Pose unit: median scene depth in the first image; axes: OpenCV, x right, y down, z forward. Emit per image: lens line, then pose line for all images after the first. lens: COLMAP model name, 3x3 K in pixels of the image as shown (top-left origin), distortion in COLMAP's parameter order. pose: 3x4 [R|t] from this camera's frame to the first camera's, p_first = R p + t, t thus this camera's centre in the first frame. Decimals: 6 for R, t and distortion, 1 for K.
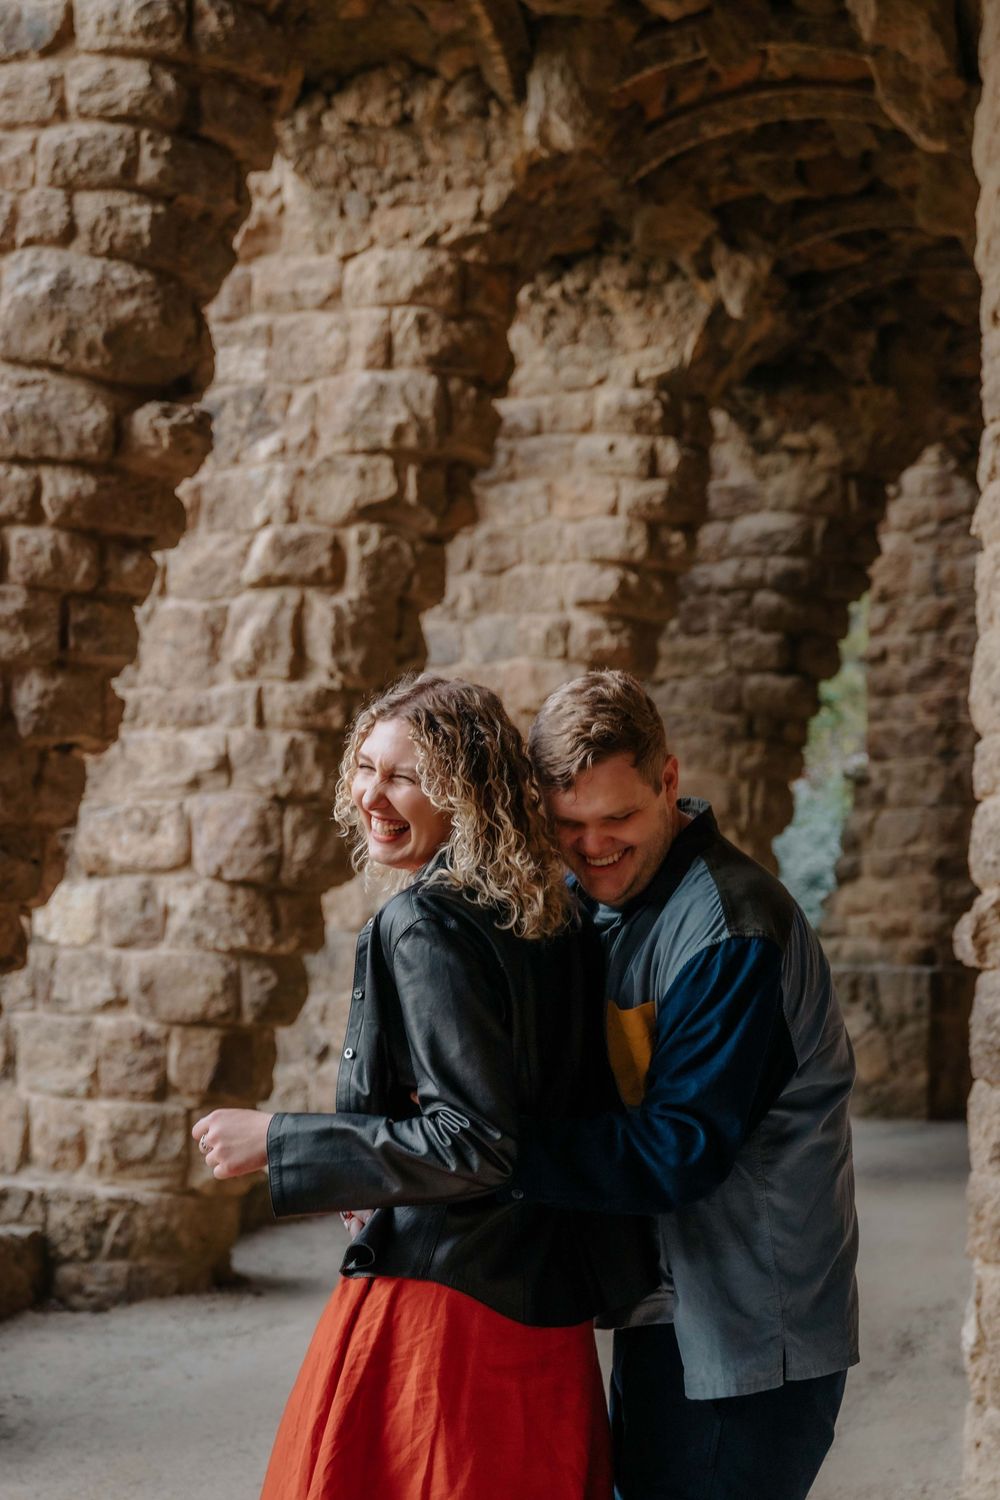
lens RADIAL K [[2425.3, 0, 499.9], [0, 2425.3, 750.6], [0, 0, 1]] dist [-0.131319, 0.000000]
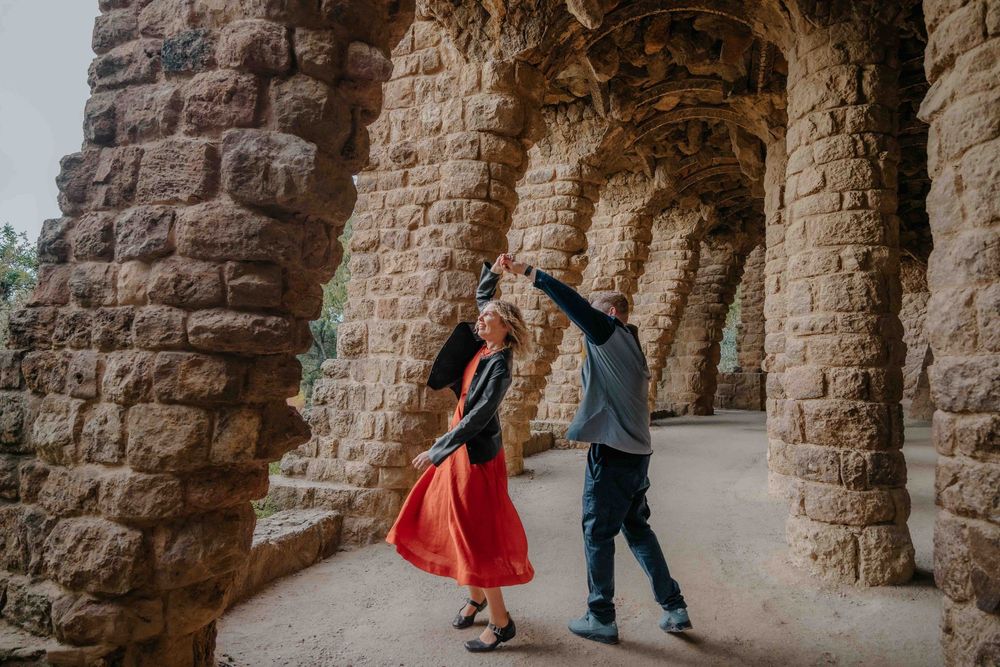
lens RADIAL K [[652.0, 0, 492.7], [0, 652.0, 334.9], [0, 0, 1]] dist [0.084374, 0.000697]
pose [[0.975490, -0.026157, -0.218485, -0.021568], [0.031525, 0.999280, 0.021116, -0.016325], [0.217775, -0.027486, 0.975612, -0.242630]]
